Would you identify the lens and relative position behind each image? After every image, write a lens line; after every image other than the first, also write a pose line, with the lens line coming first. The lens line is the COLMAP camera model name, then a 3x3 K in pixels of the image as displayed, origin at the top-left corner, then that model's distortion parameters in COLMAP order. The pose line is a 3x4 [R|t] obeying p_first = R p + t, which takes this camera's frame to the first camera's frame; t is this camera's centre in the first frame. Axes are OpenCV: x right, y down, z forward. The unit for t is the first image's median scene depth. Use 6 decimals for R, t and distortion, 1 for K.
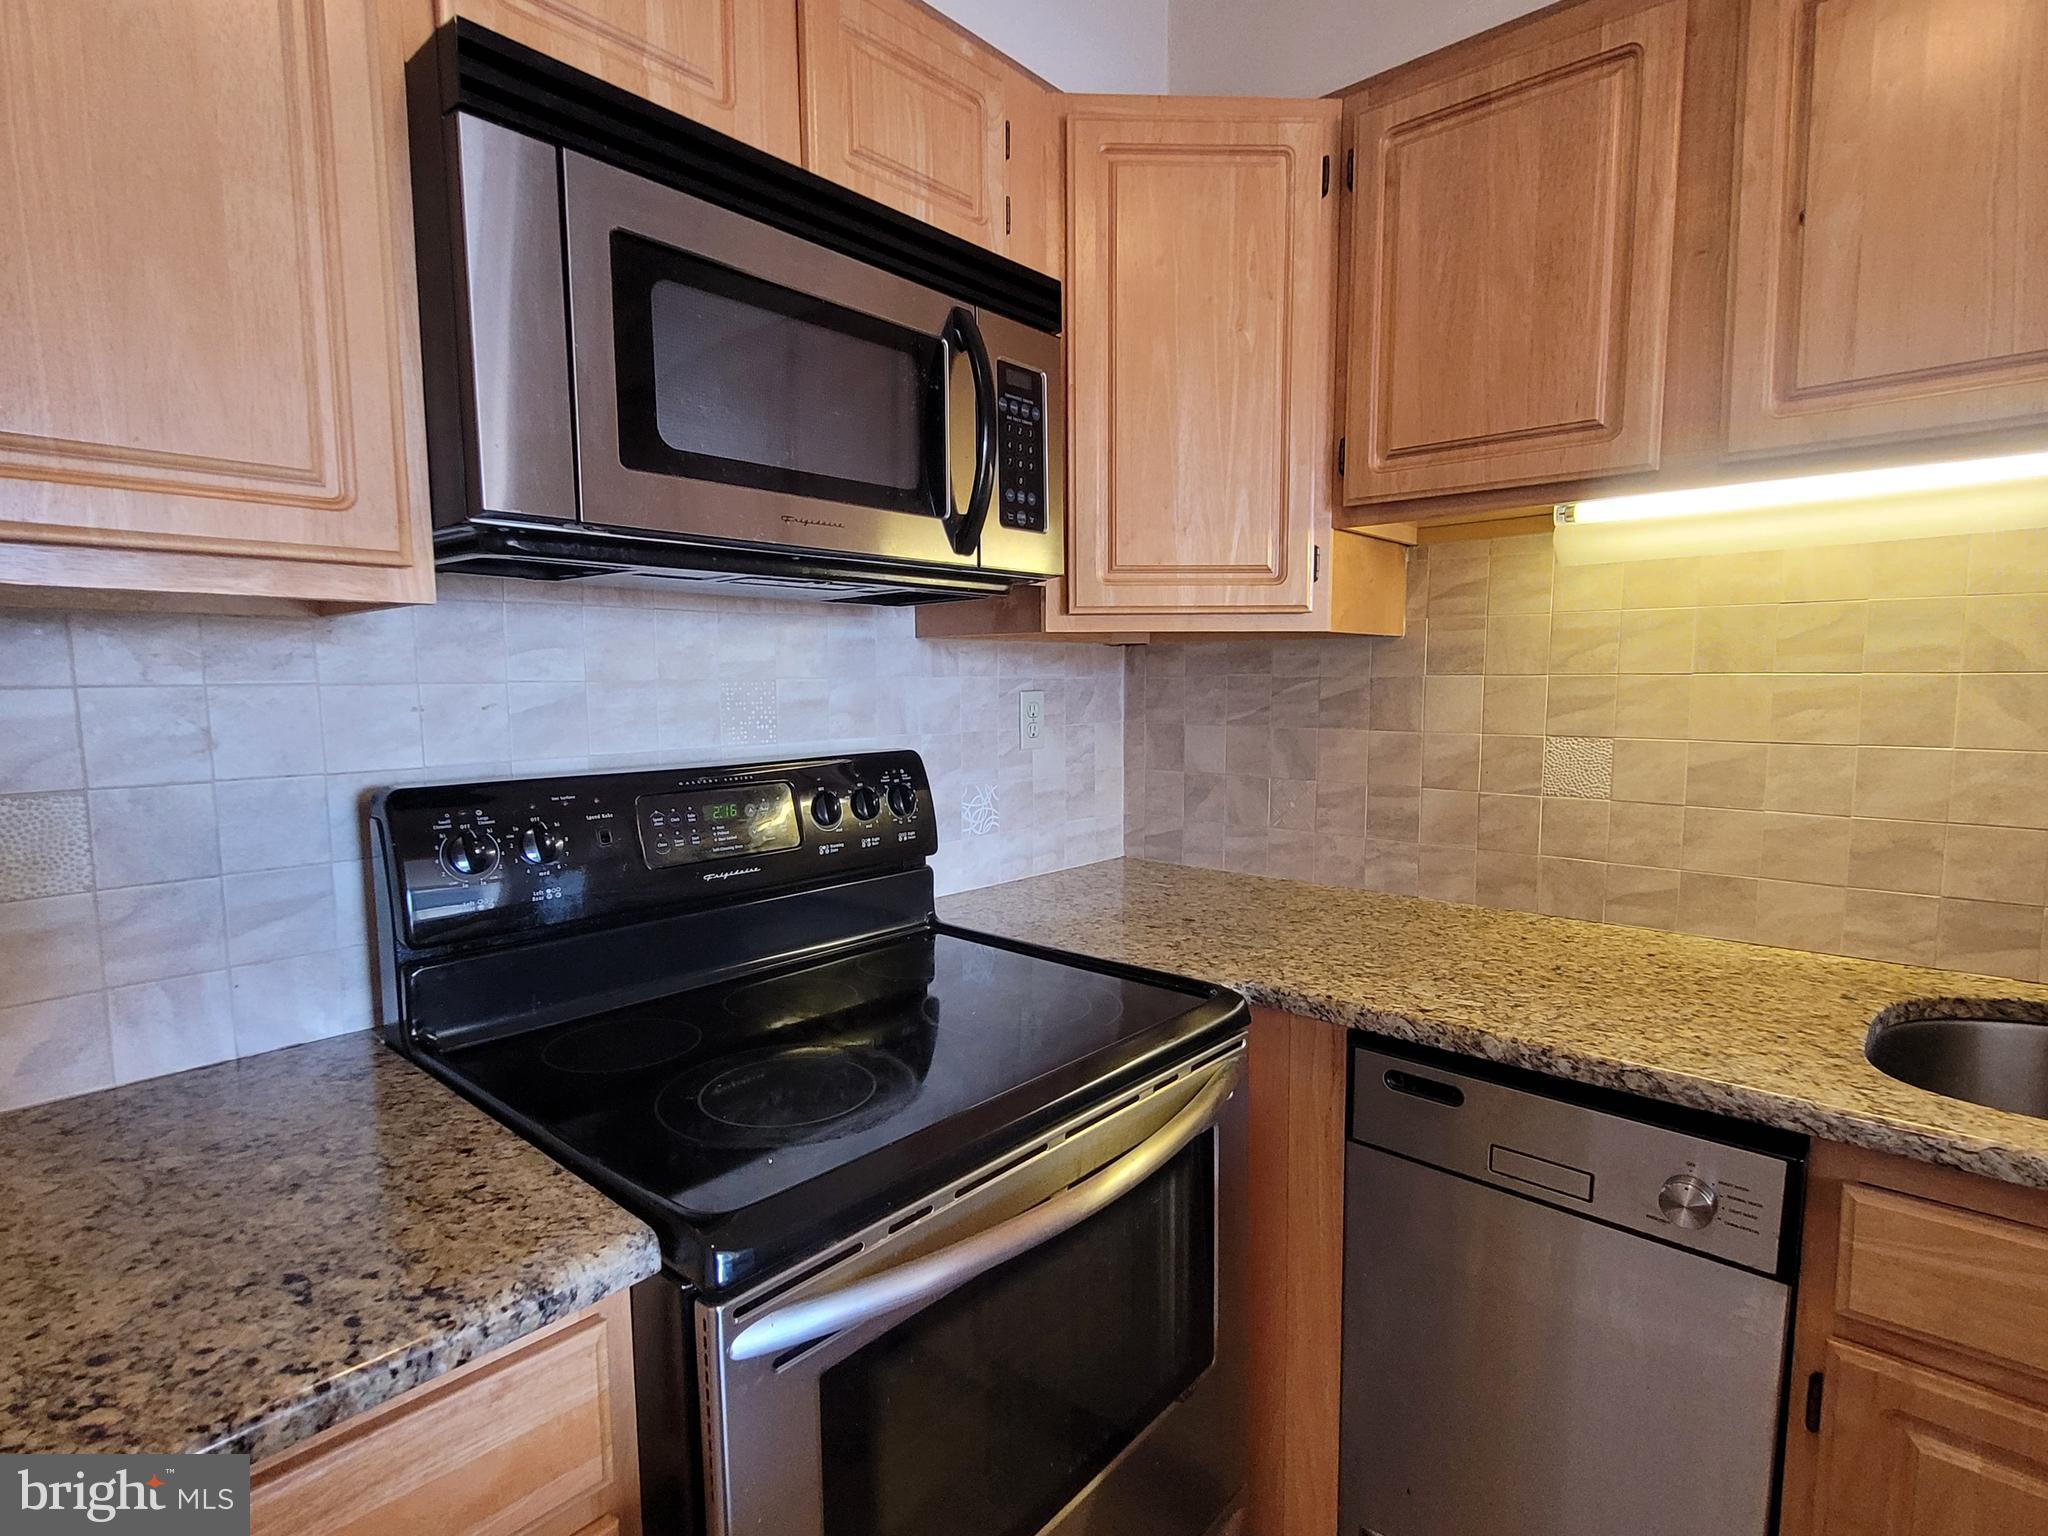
lens RADIAL K [[1030.2, 0, 1028.5], [0, 1030.2, 783.1], [0, 0, 1]] dist [0.000733, 0.000207]
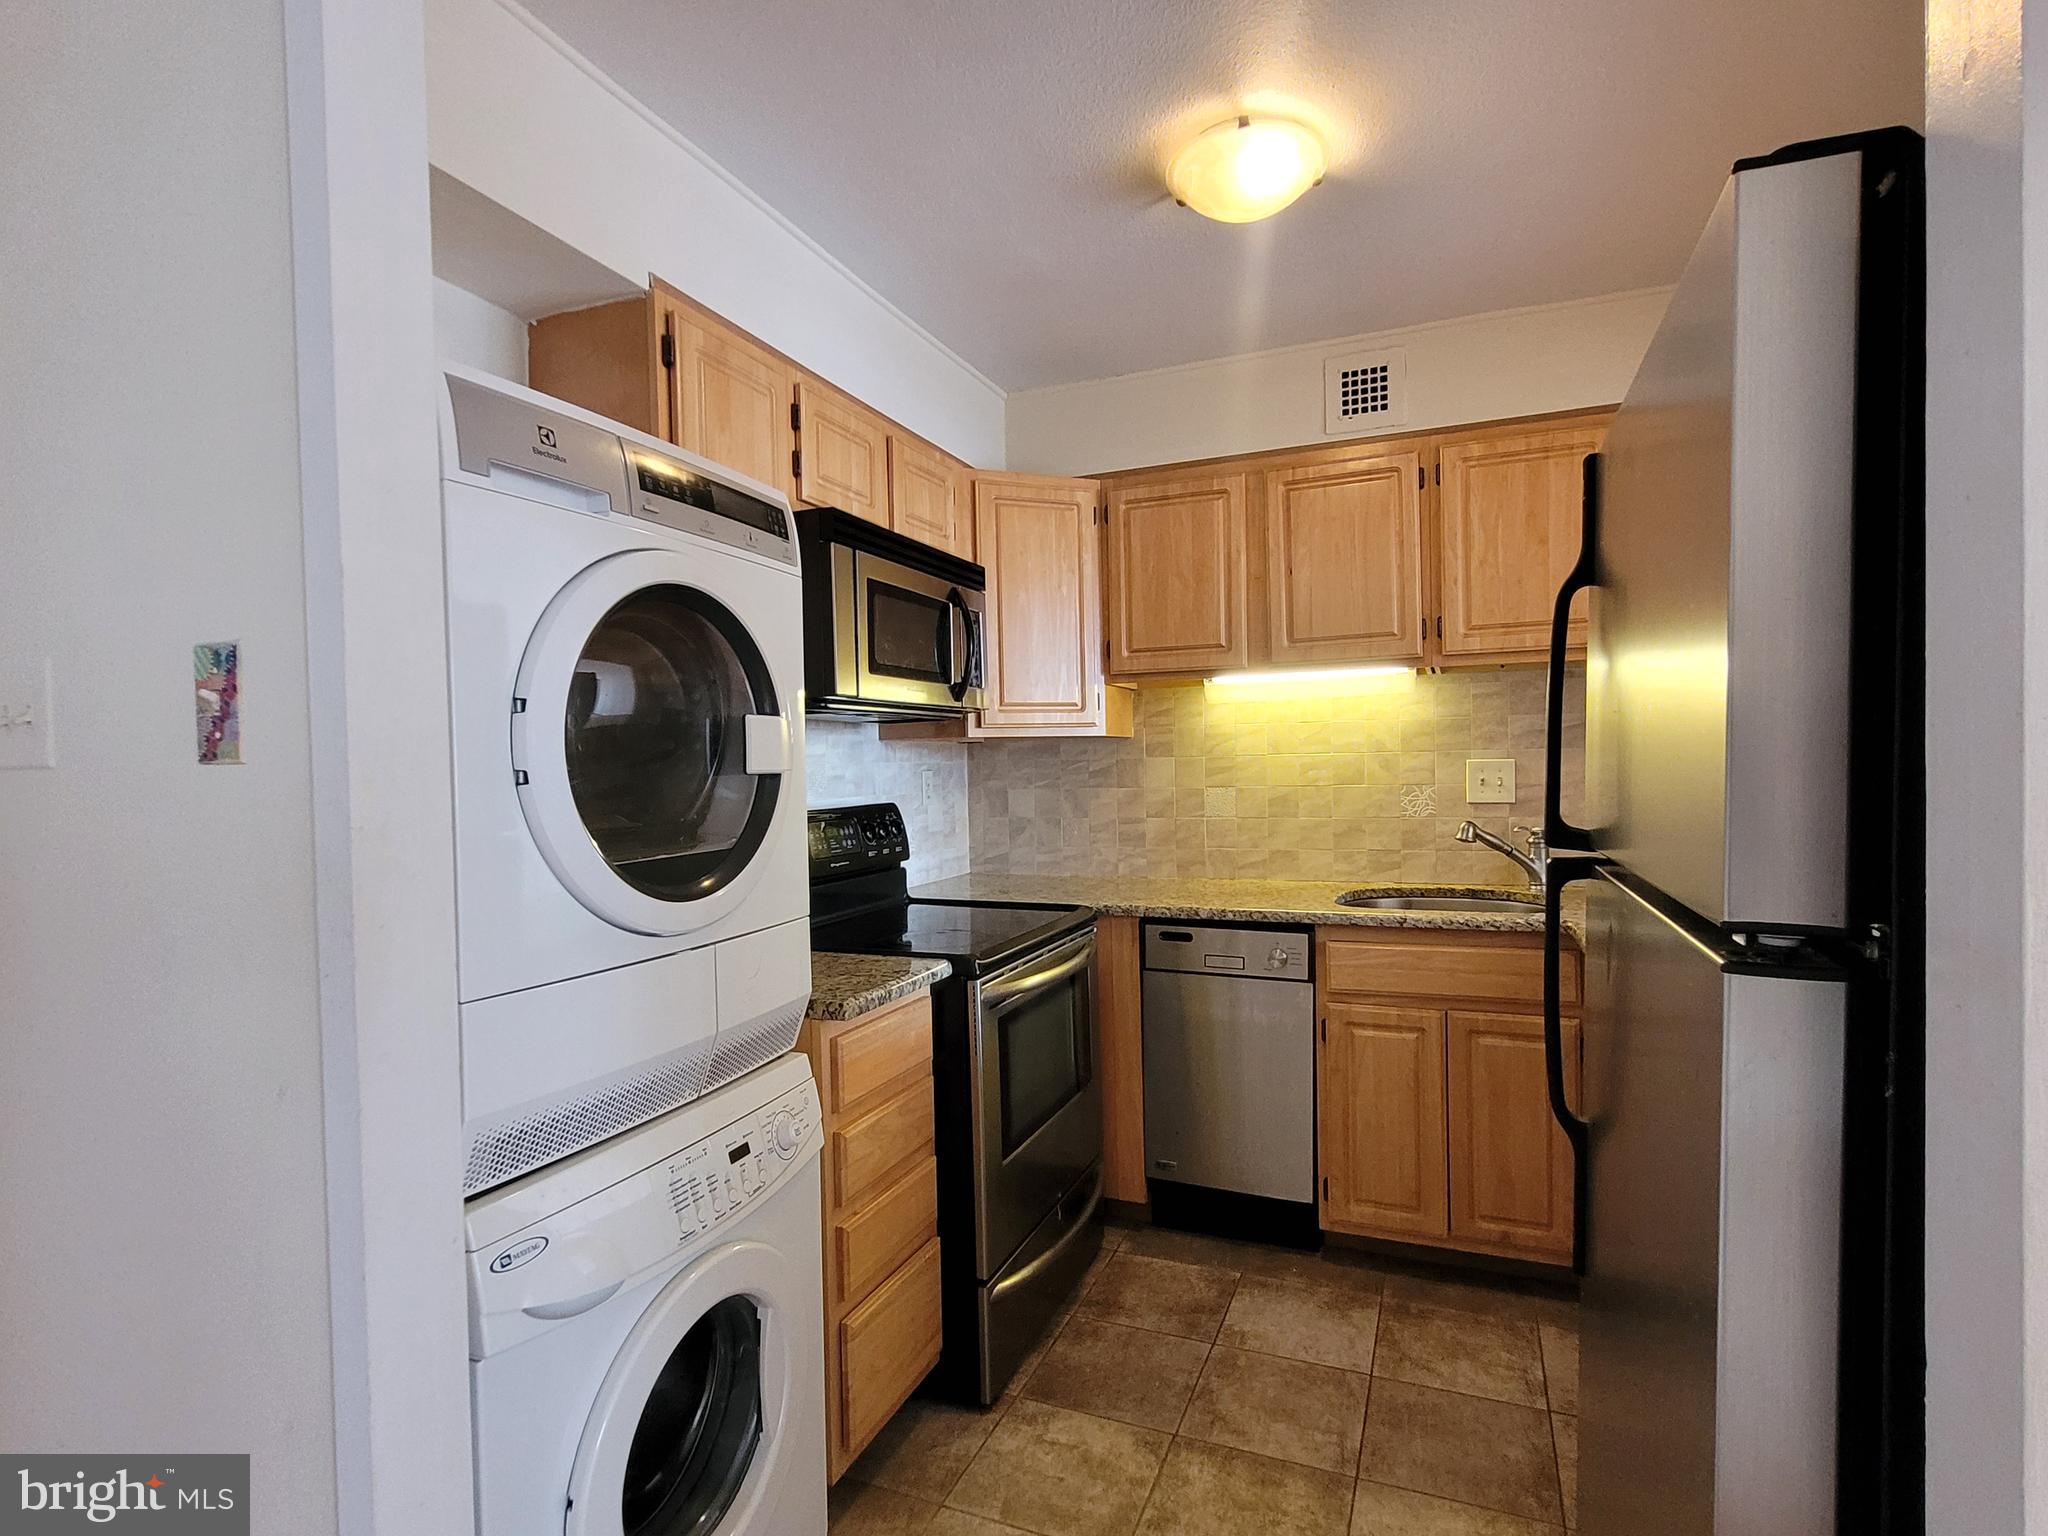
lens RADIAL K [[1030.2, 0, 1028.5], [0, 1030.2, 783.1], [0, 0, 1]] dist [0.000733, 0.000207]
pose [[0.944390, -0.020600, 0.328183, -0.555352], [0.049633, 0.995532, -0.080334, 0.104729], [-0.325061, 0.092156, 0.941192, -0.894390]]
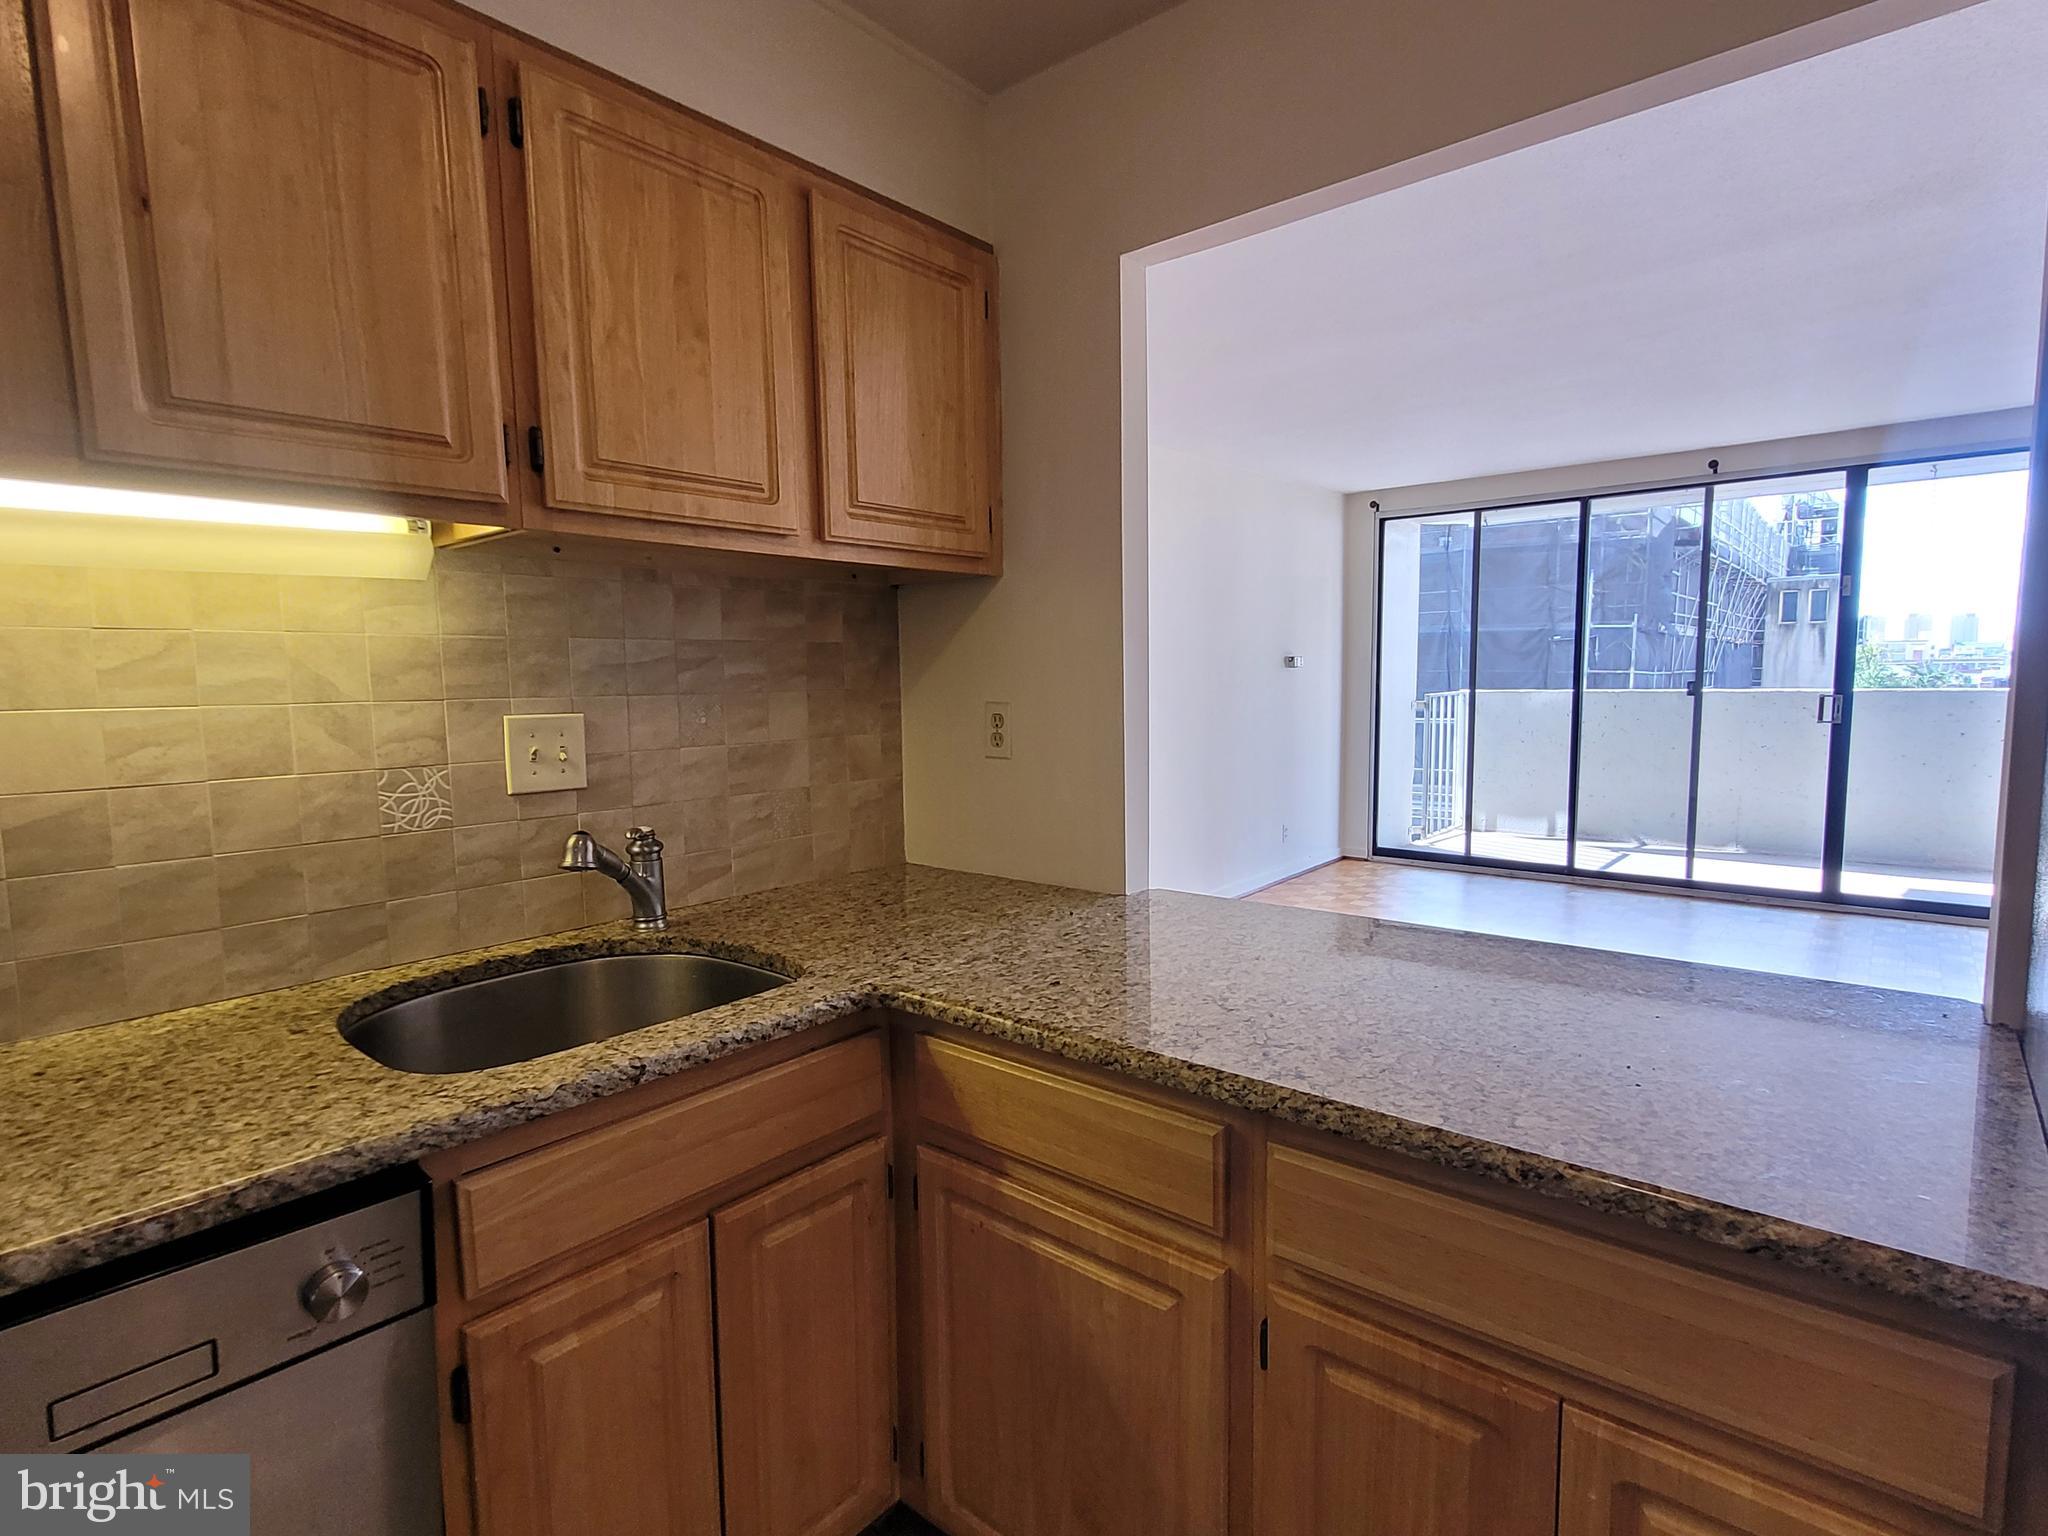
lens RADIAL K [[1030.2, 0, 1028.5], [0, 1030.2, 783.1], [0, 0, 1]] dist [0.000733, 0.000207]
pose [[-0.026885, -0.096977, 0.994923, -0.172412], [0.118189, 0.987994, 0.099495, -0.040026], [-0.992627, 0.120264, -0.015101, 0.254253]]
